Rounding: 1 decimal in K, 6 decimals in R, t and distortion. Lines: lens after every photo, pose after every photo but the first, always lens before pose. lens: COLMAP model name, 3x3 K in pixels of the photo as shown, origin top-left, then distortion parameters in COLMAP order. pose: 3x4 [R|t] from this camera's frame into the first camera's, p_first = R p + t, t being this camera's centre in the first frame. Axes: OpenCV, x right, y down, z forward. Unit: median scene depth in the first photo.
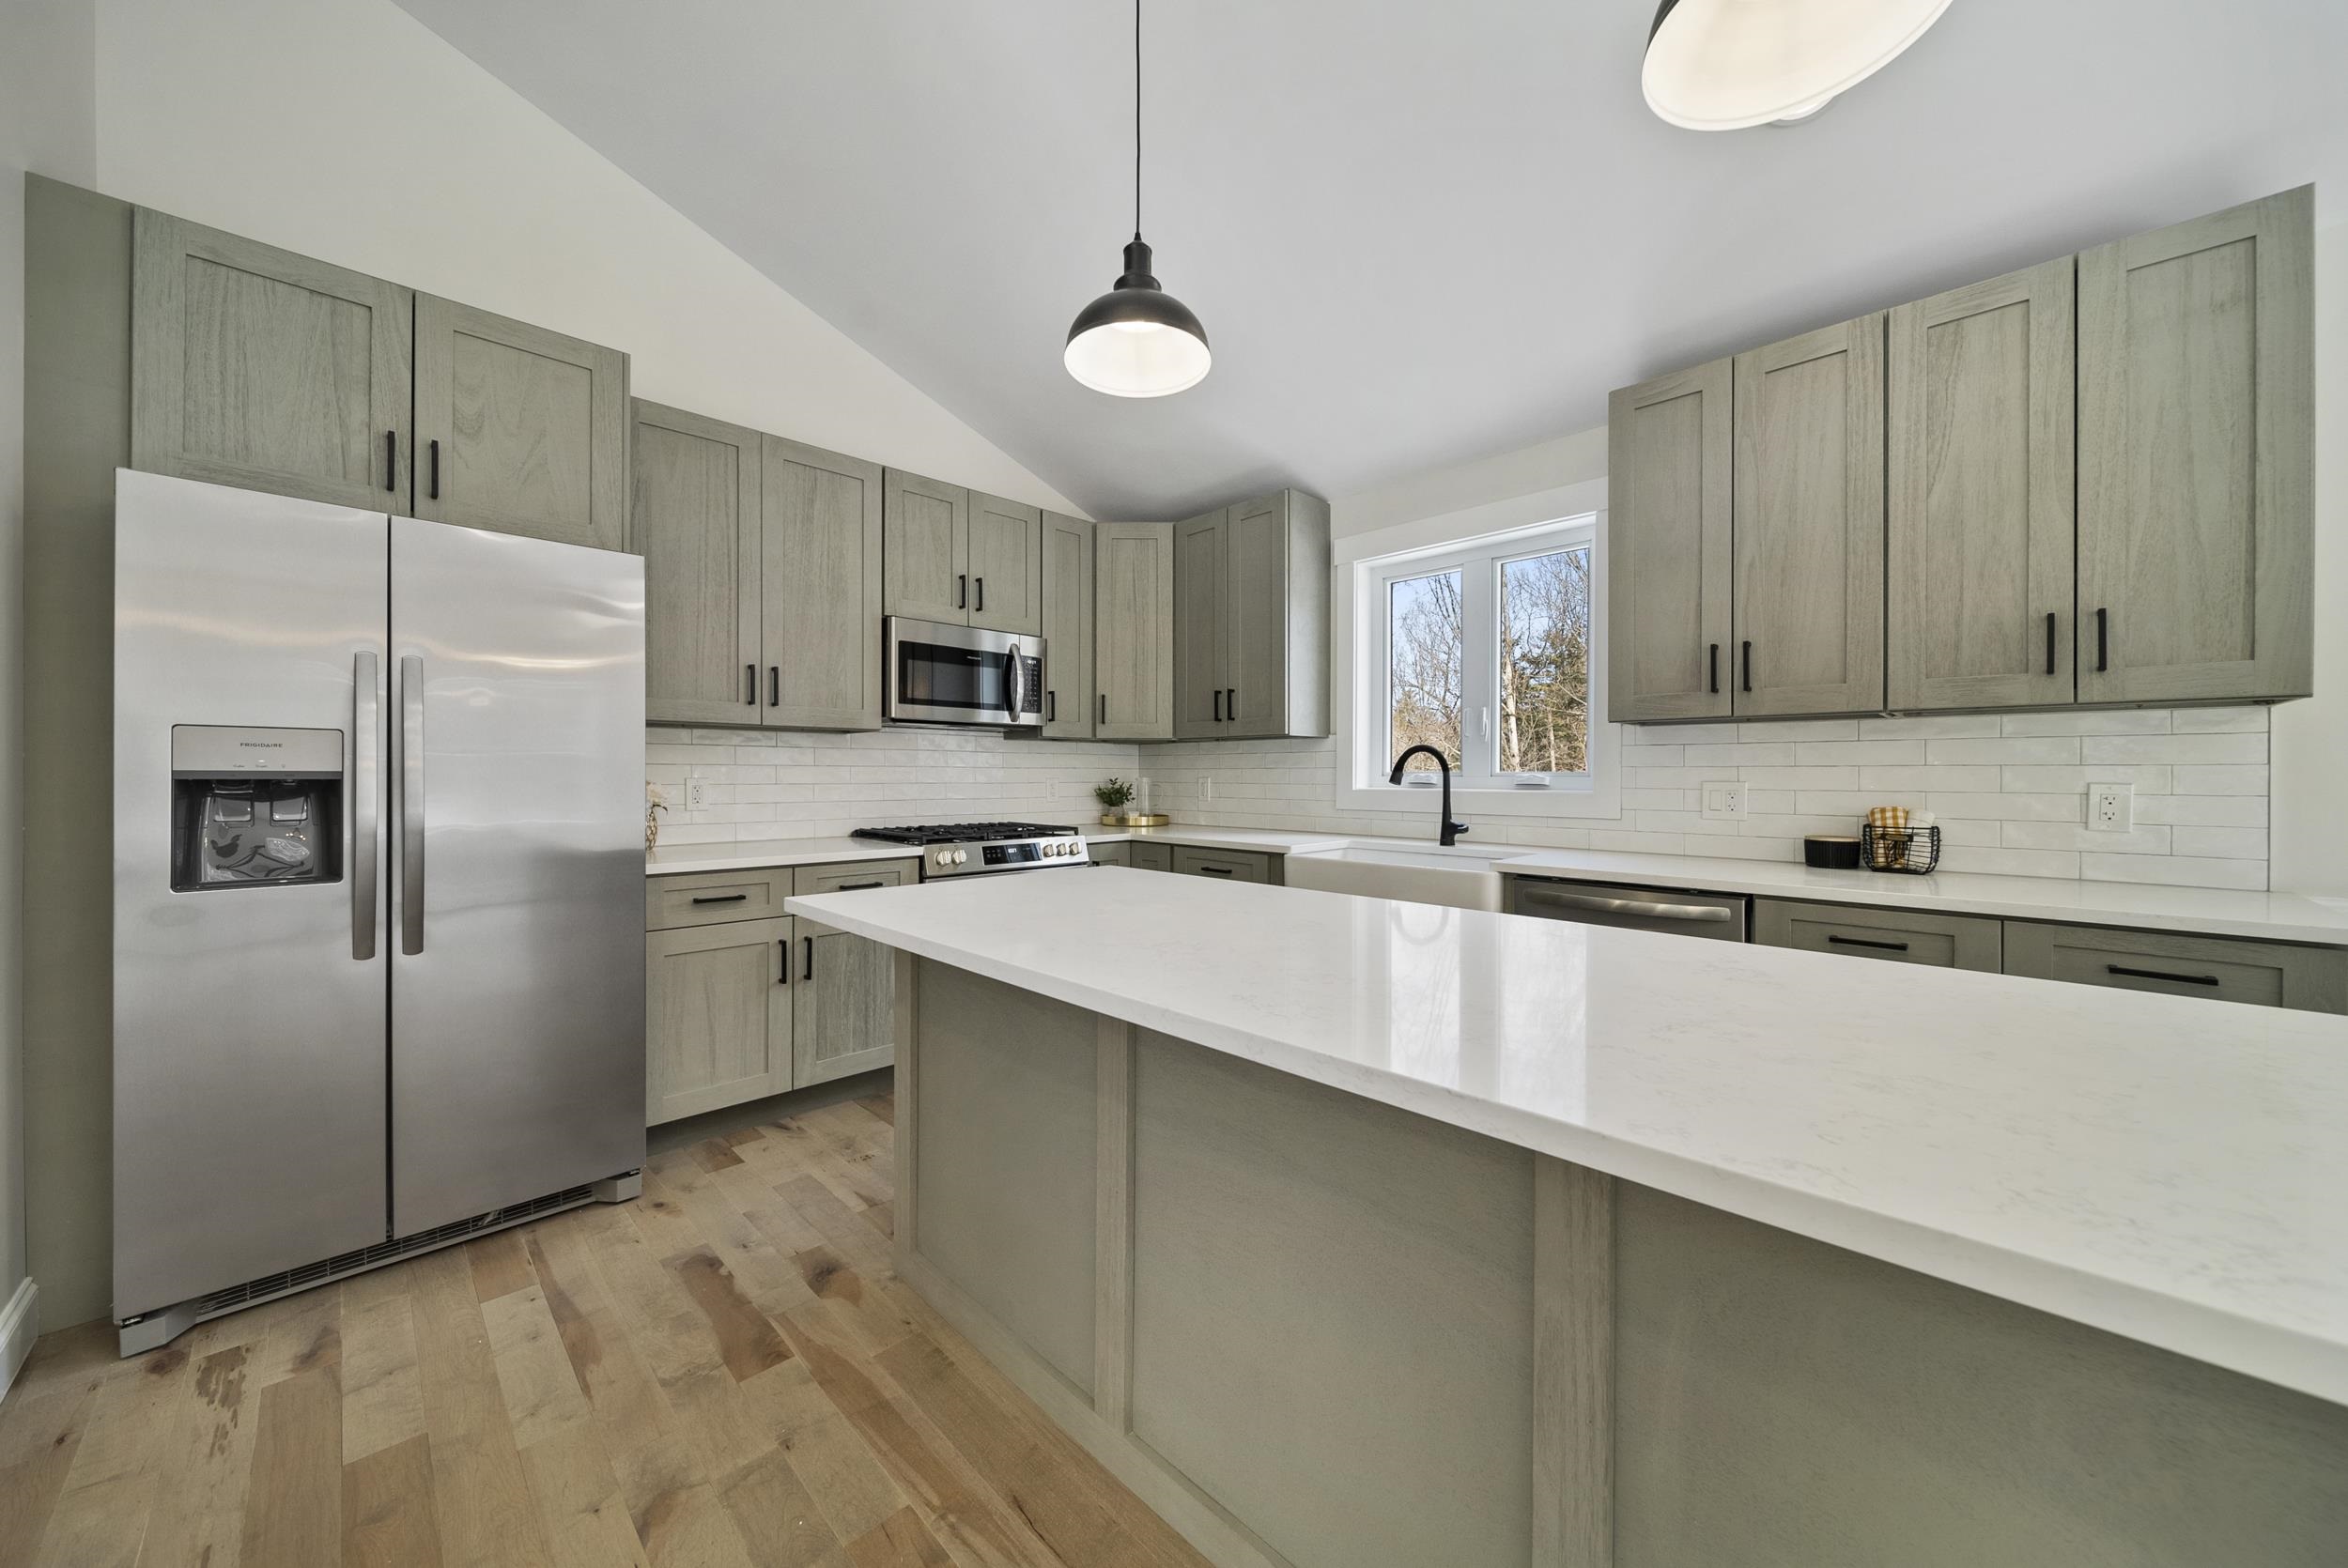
lens RADIAL K [[841.6, 0, 1195.4], [0, 841.6, 769.6], [0, 0, 1]] dist [-0.001814, -0.000525]
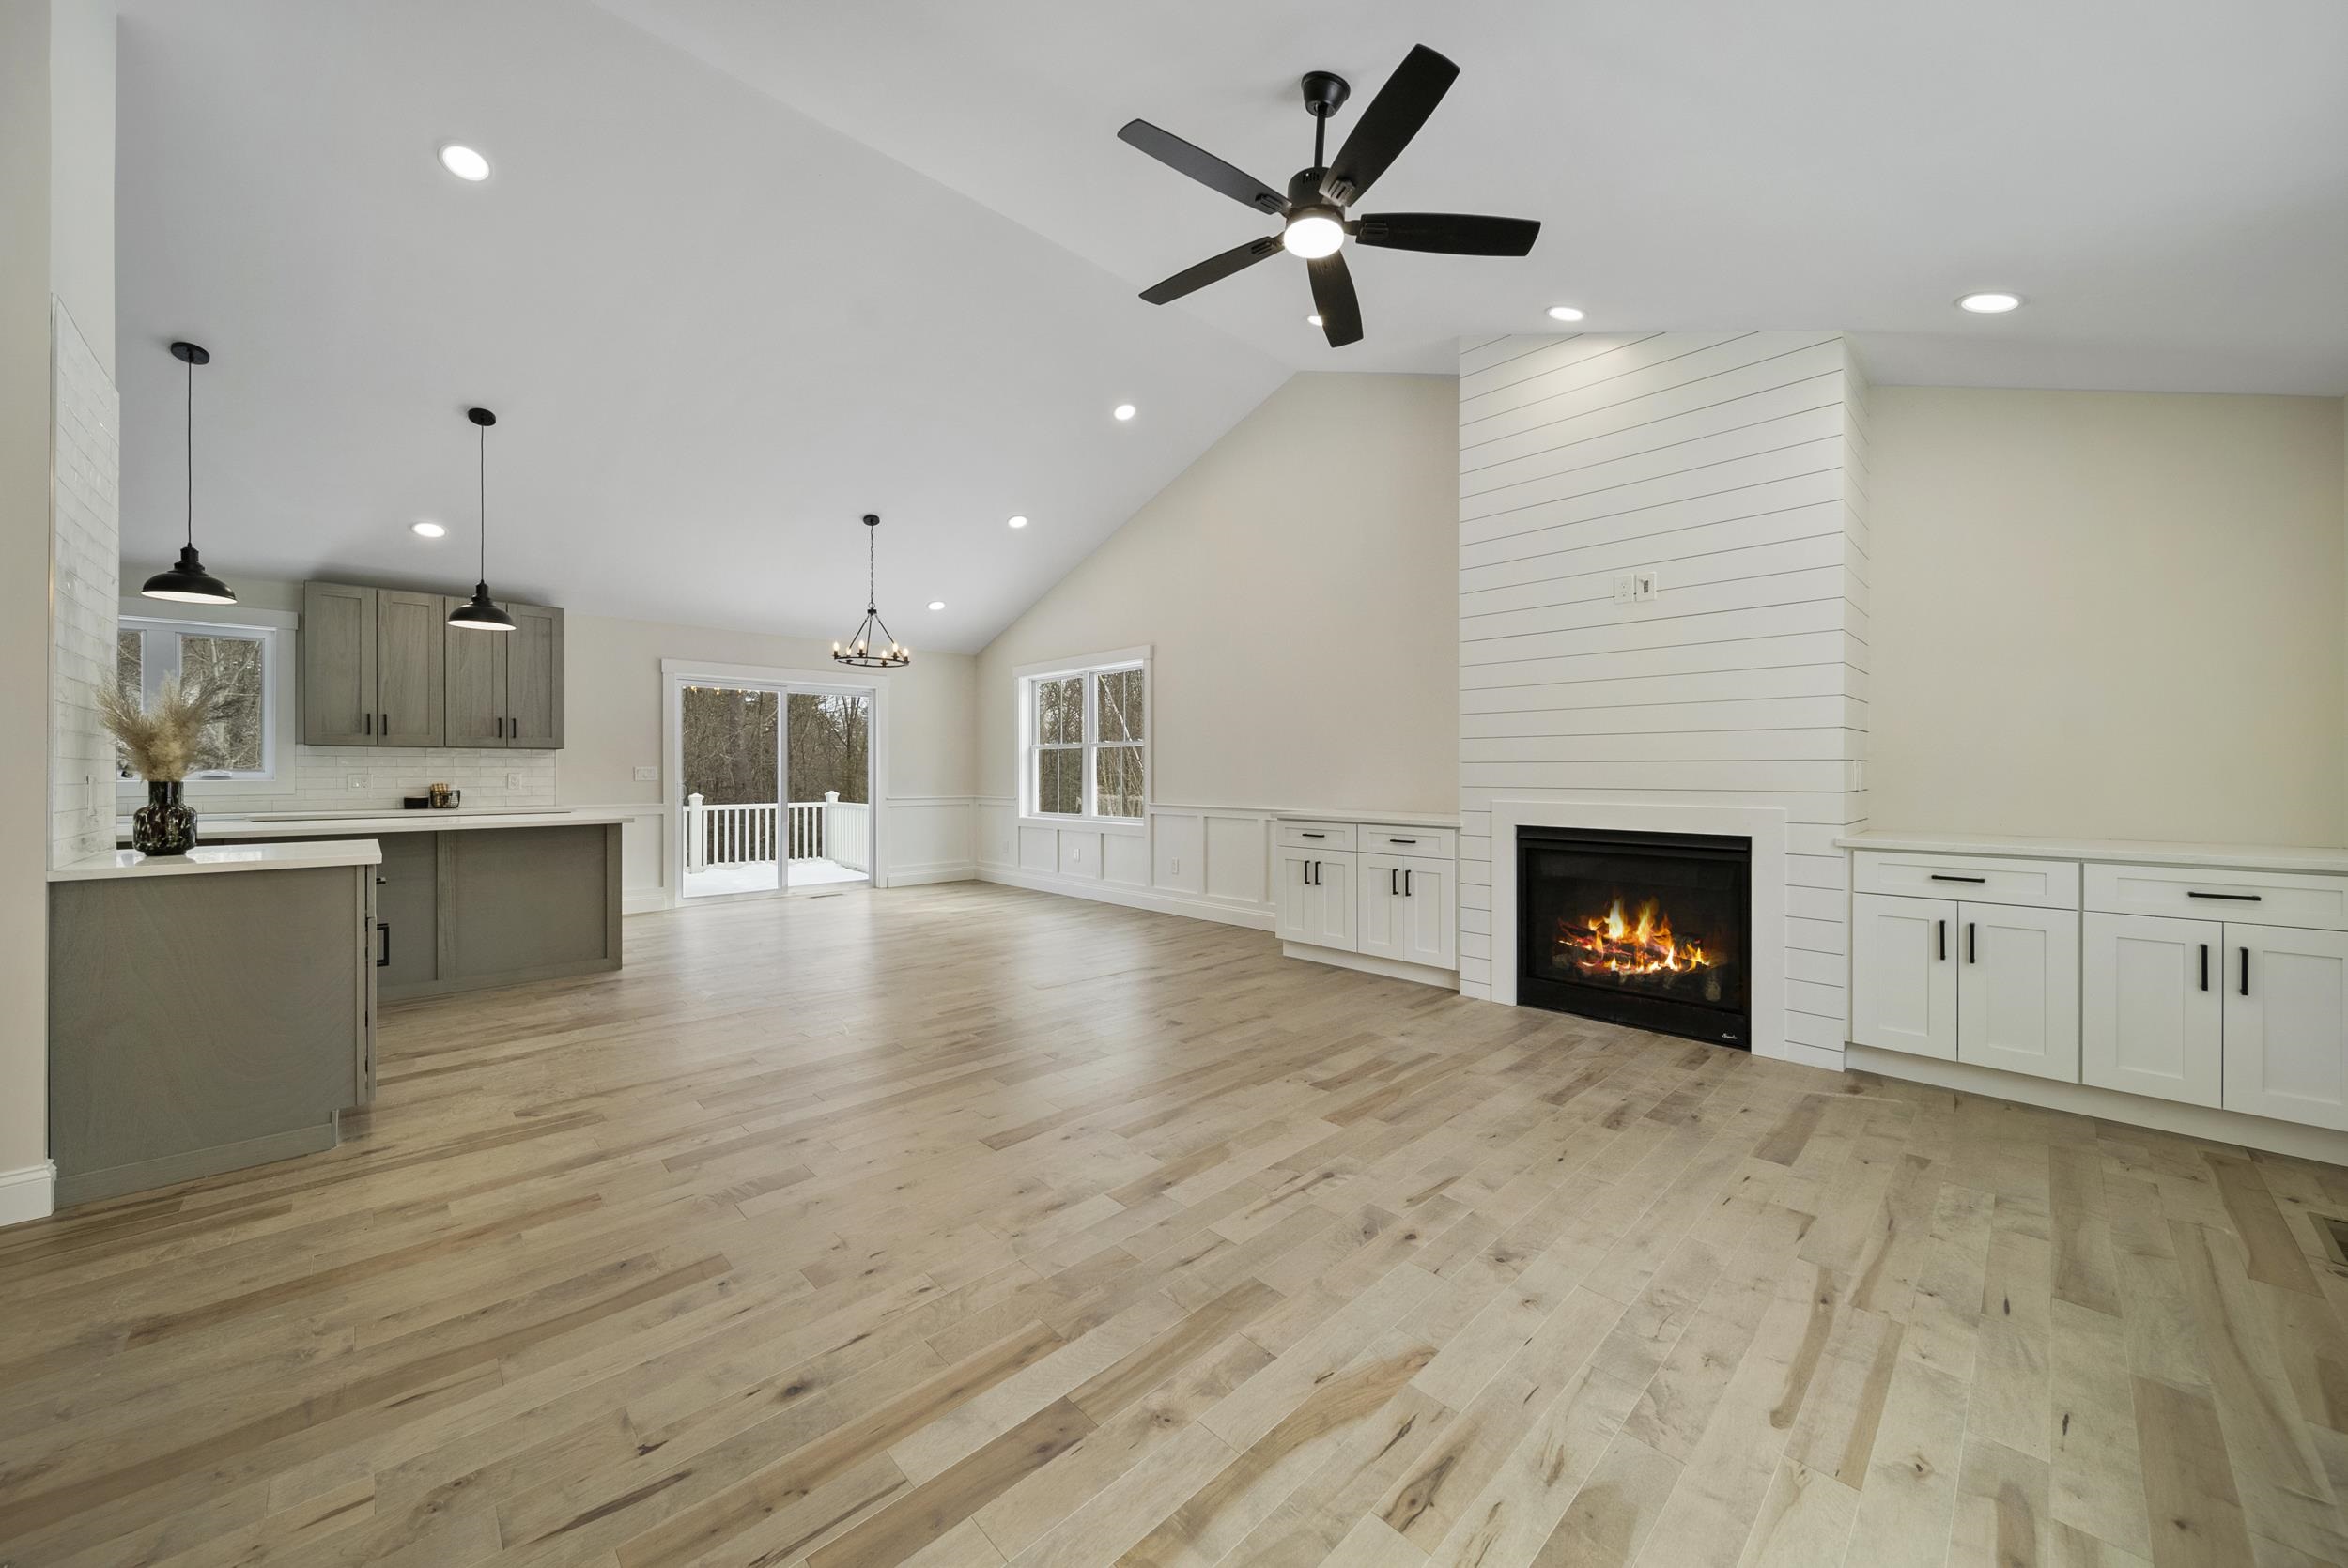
lens RADIAL K [[841.6, 0, 1170.5], [0, 841.6, 784.5], [0, 0, 1]] dist [-0.001814, -0.000525]
pose [[0.033132, -0.018910, 0.999272, -1.697140], [-0.005976, 0.999799, 0.019118, -0.013331], [-0.999433, -0.006605, 0.033013, -1.333810]]
